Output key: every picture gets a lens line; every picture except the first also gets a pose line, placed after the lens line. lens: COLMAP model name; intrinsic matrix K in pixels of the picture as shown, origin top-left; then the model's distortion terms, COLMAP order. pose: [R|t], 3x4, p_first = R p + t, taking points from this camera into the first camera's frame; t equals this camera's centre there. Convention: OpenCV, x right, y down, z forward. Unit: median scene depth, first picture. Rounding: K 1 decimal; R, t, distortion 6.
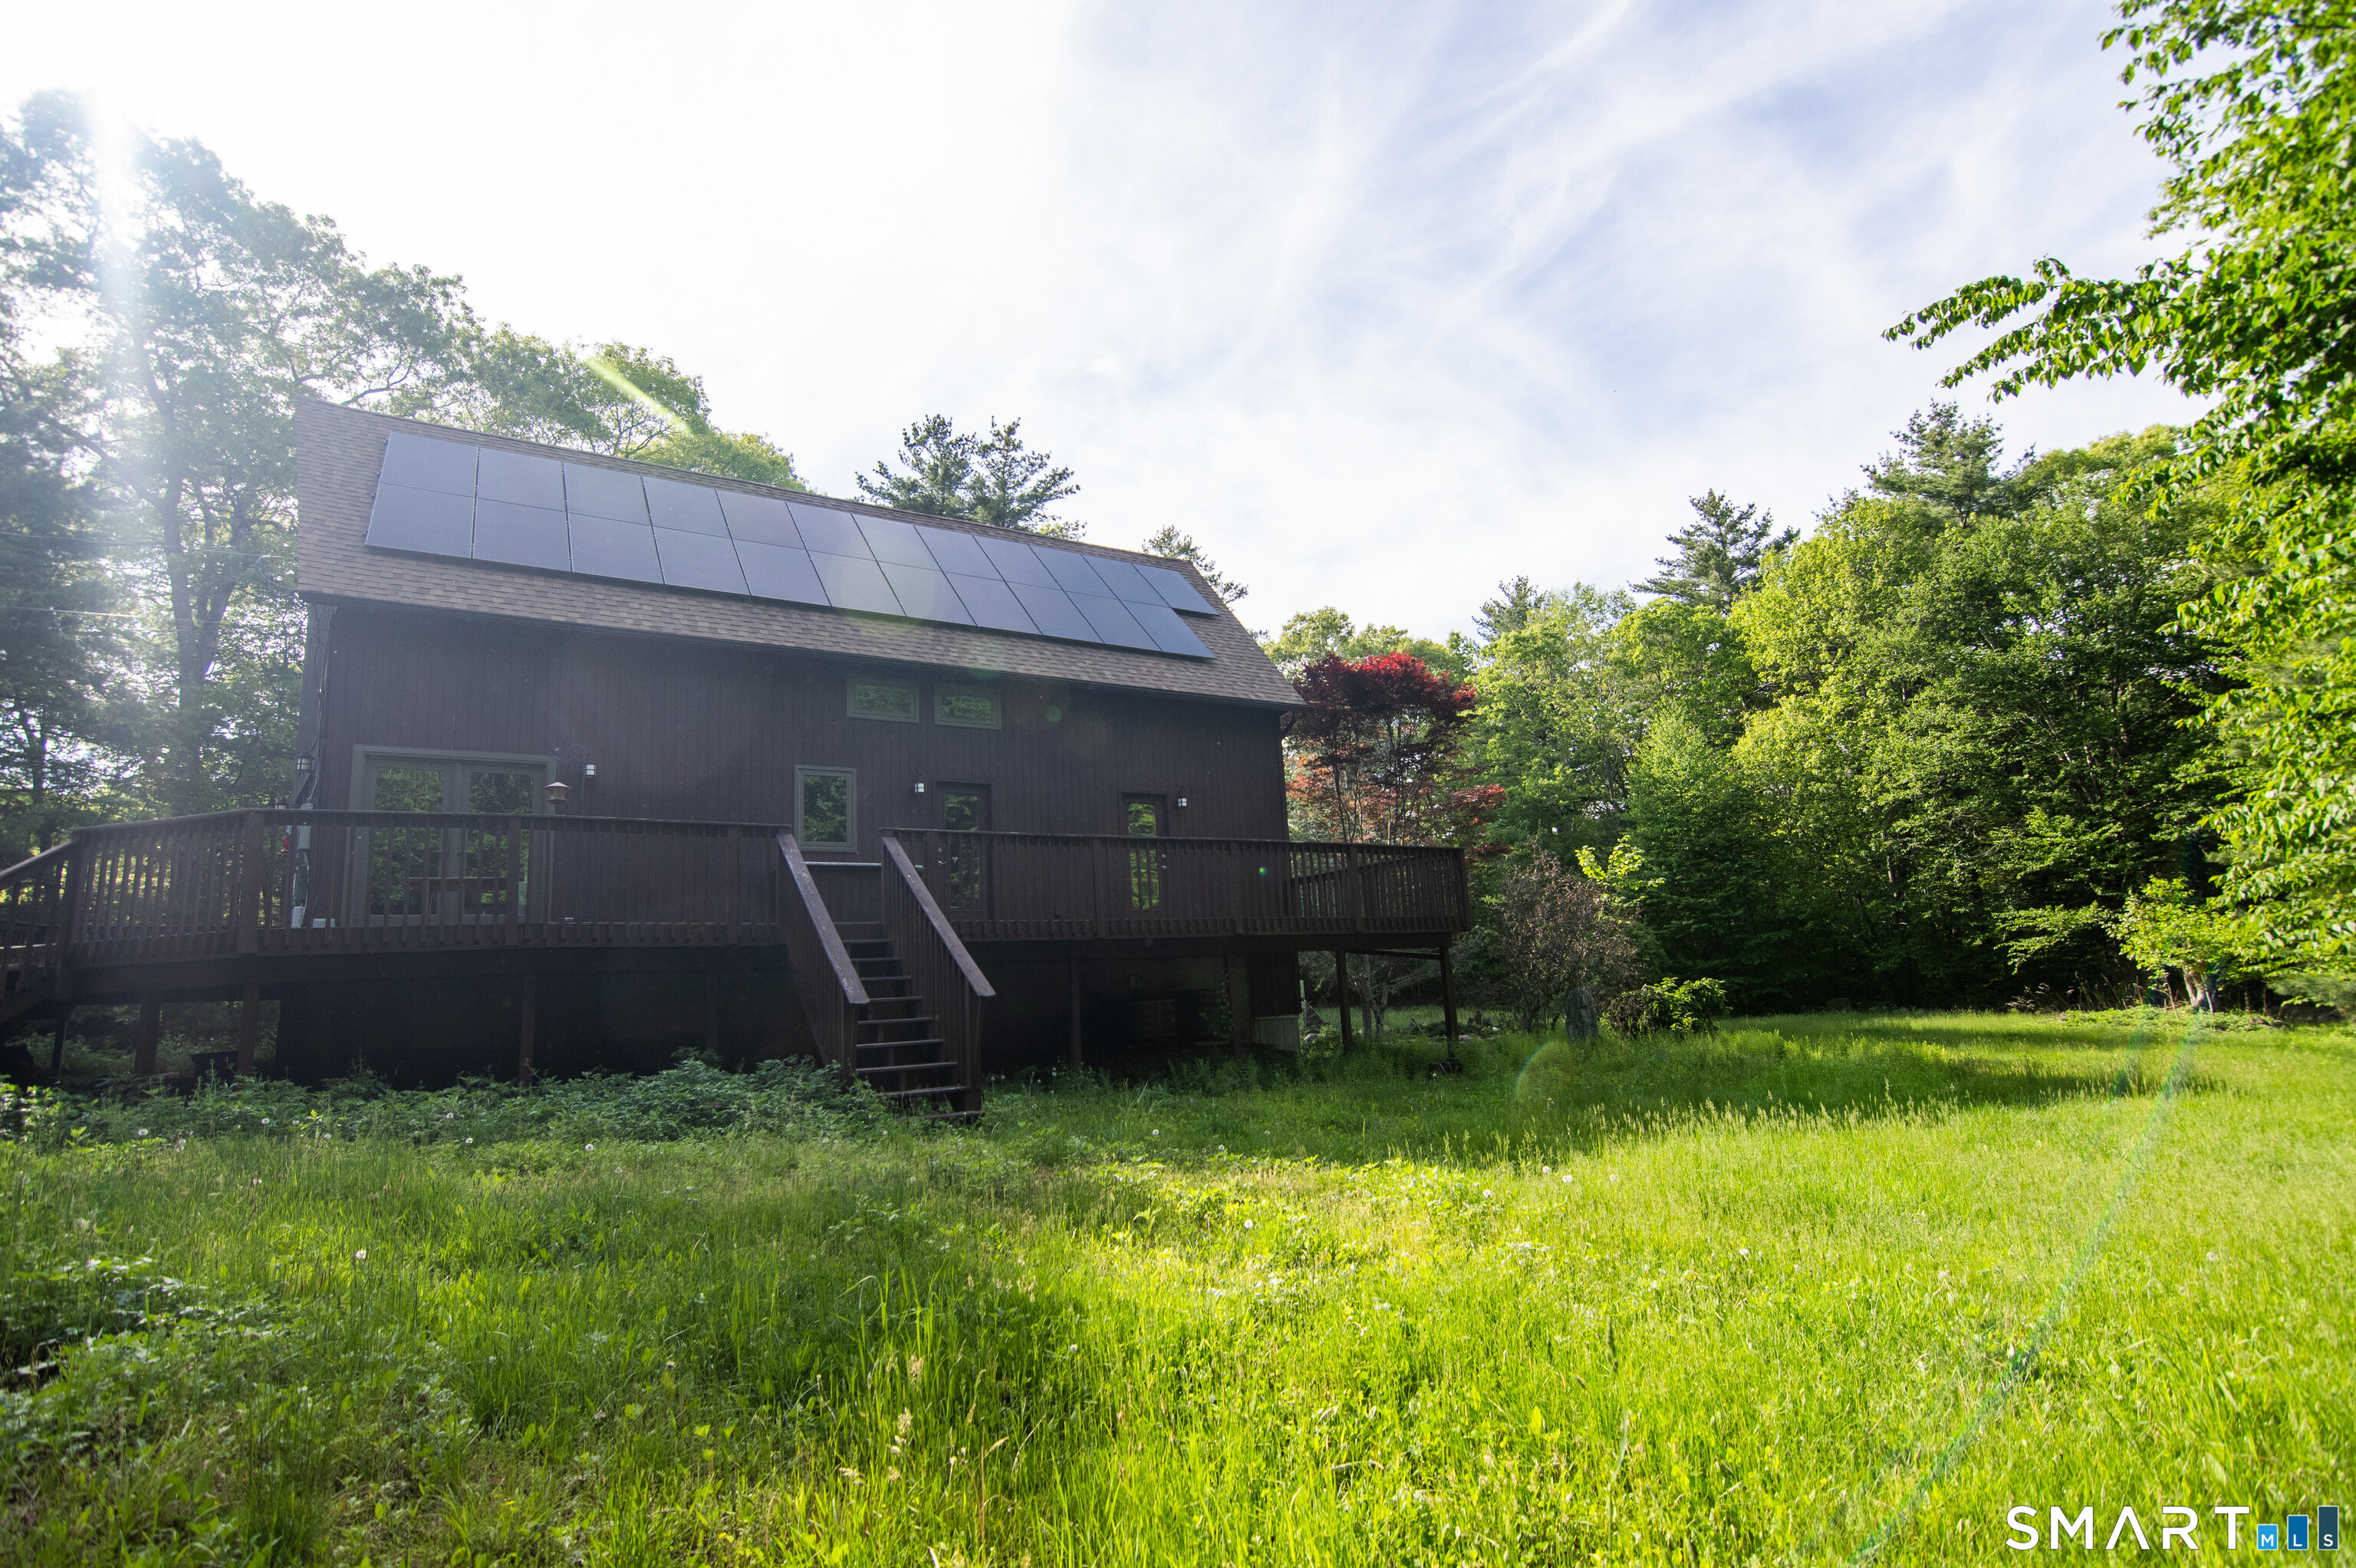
lens RADIAL K [[1145.2, 0, 1179.4], [0, 1145.2, 785.9], [0, 0, 1]] dist [-0.018758, 0.004772]
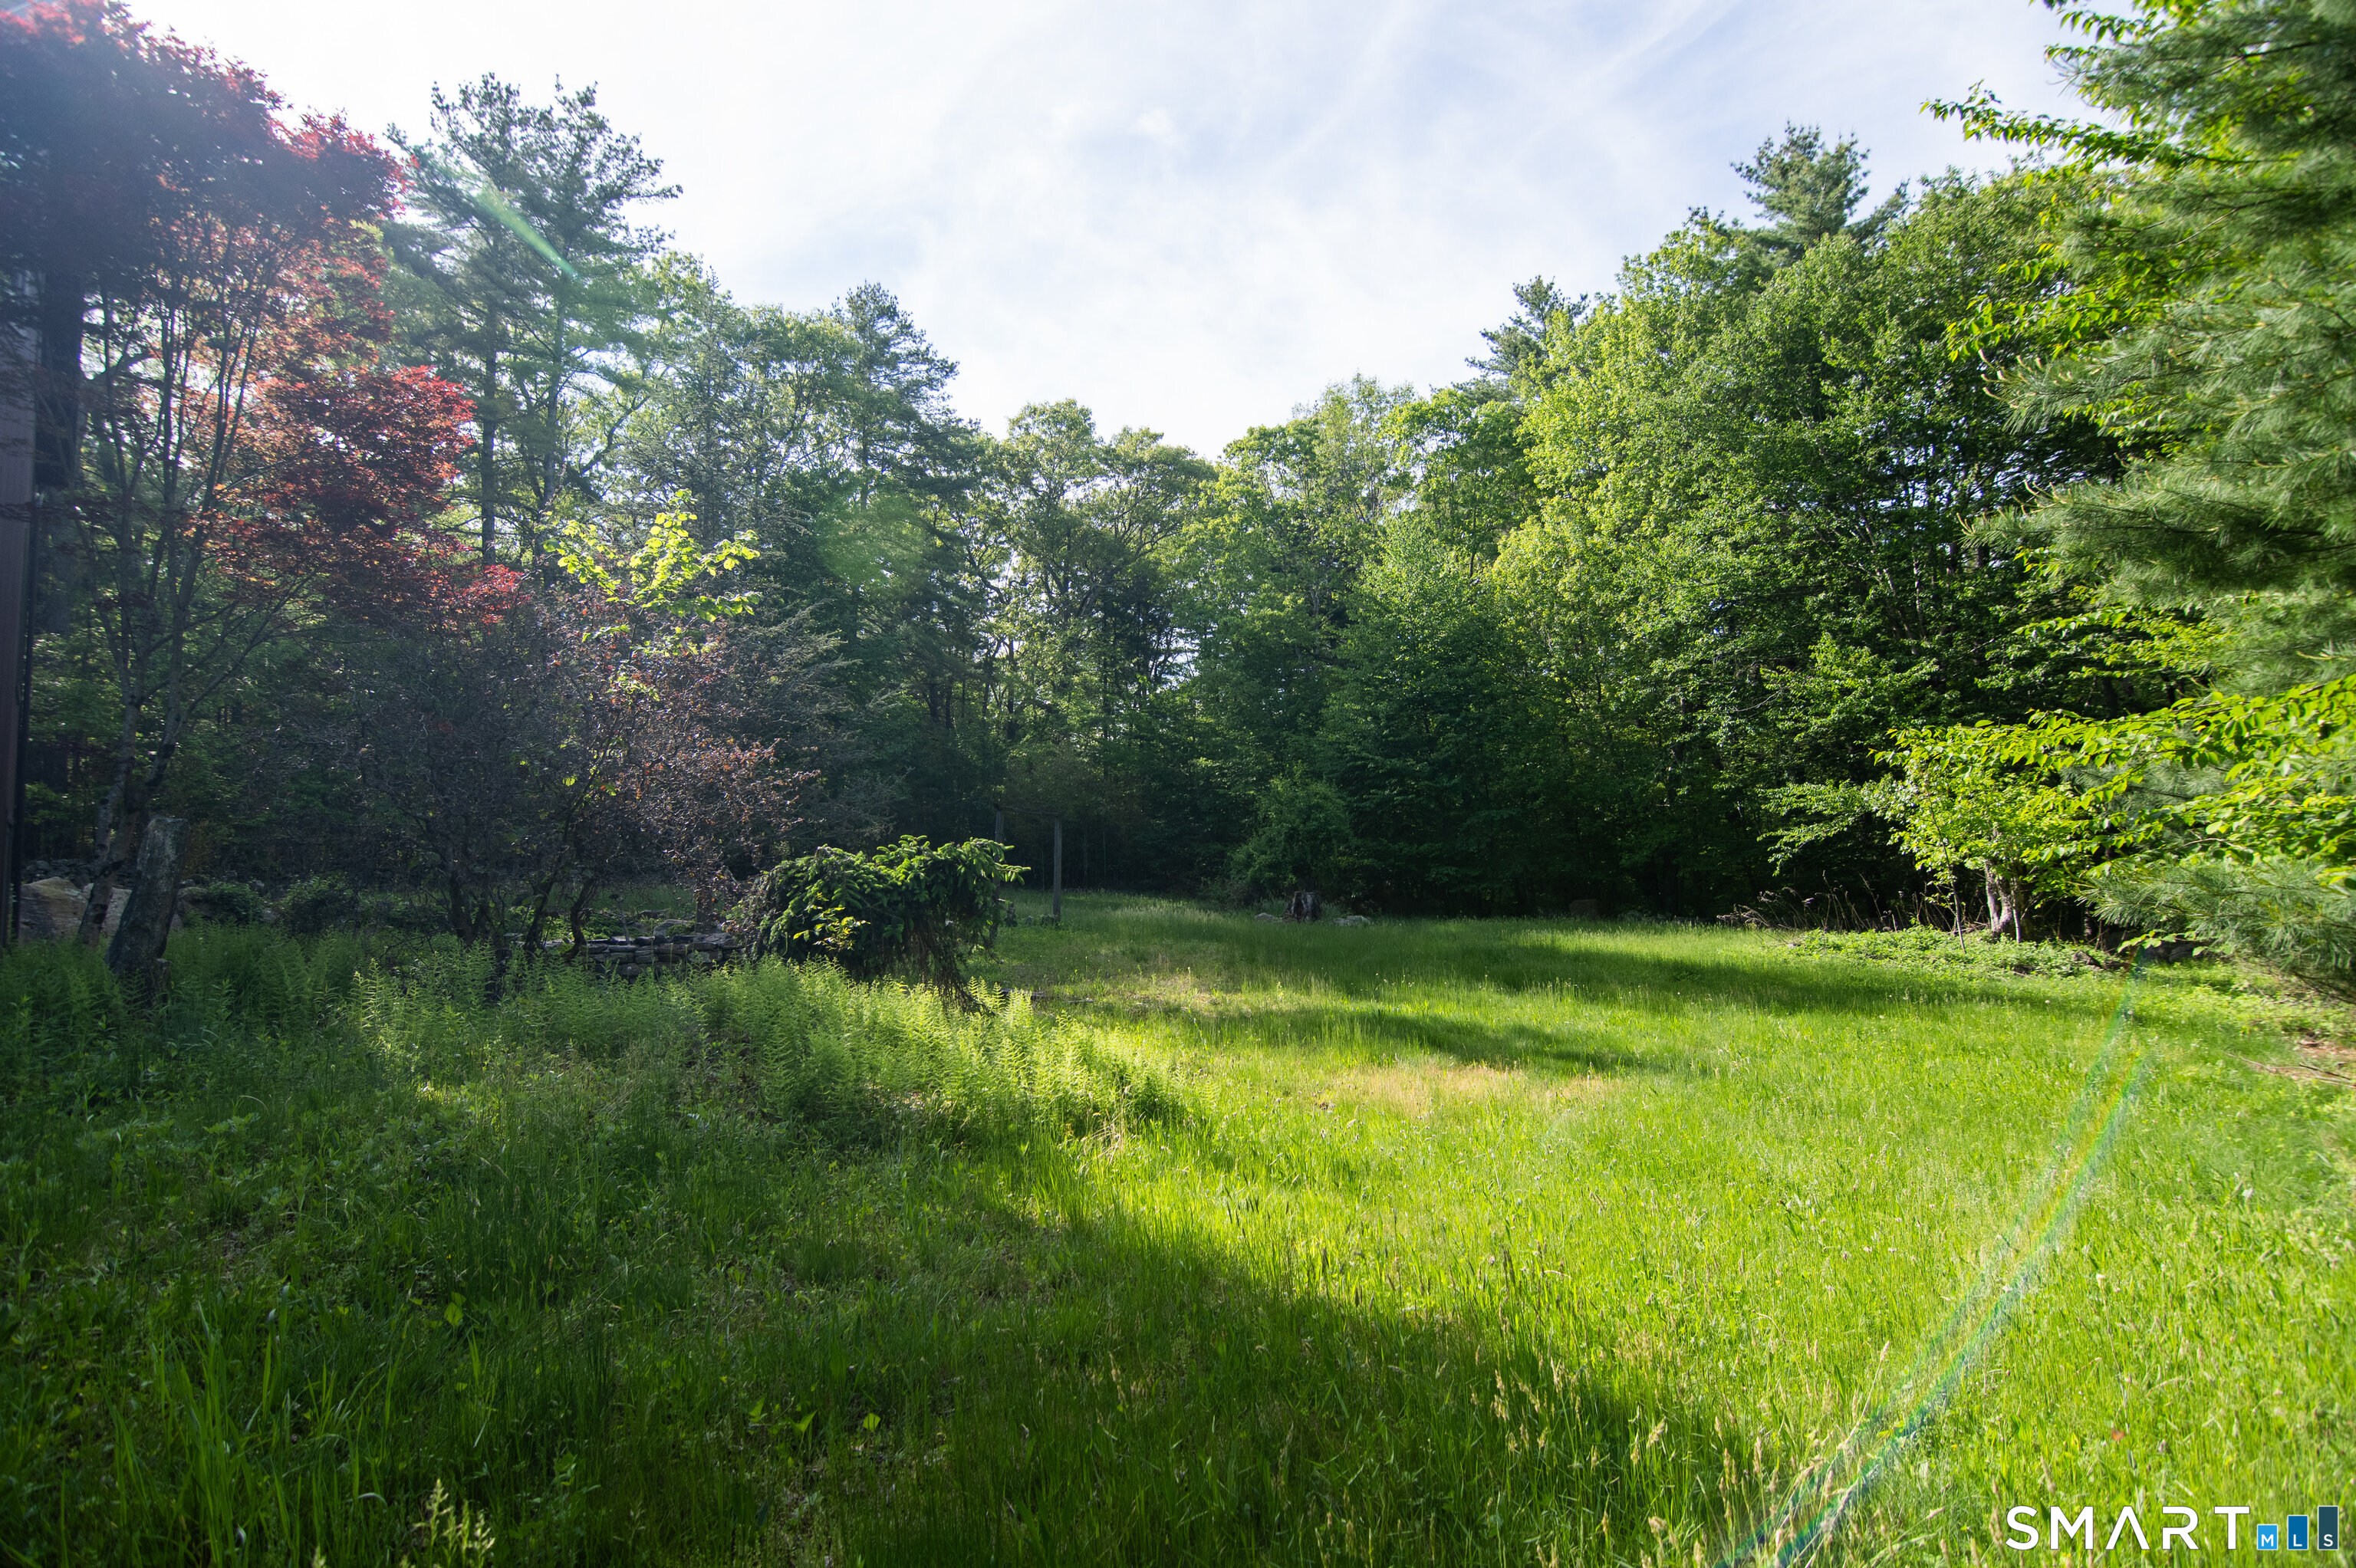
lens RADIAL K [[1145.2, 0, 1175.5], [0, 1145.2, 786.6], [0, 0, 1]] dist [-0.018758, 0.004772]
pose [[0.997182, 0.040335, 0.063254, 0.298184], [-0.046591, 0.993818, 0.100770, 0.053942], [-0.058798, -0.103433, 0.992897, 0.303577]]
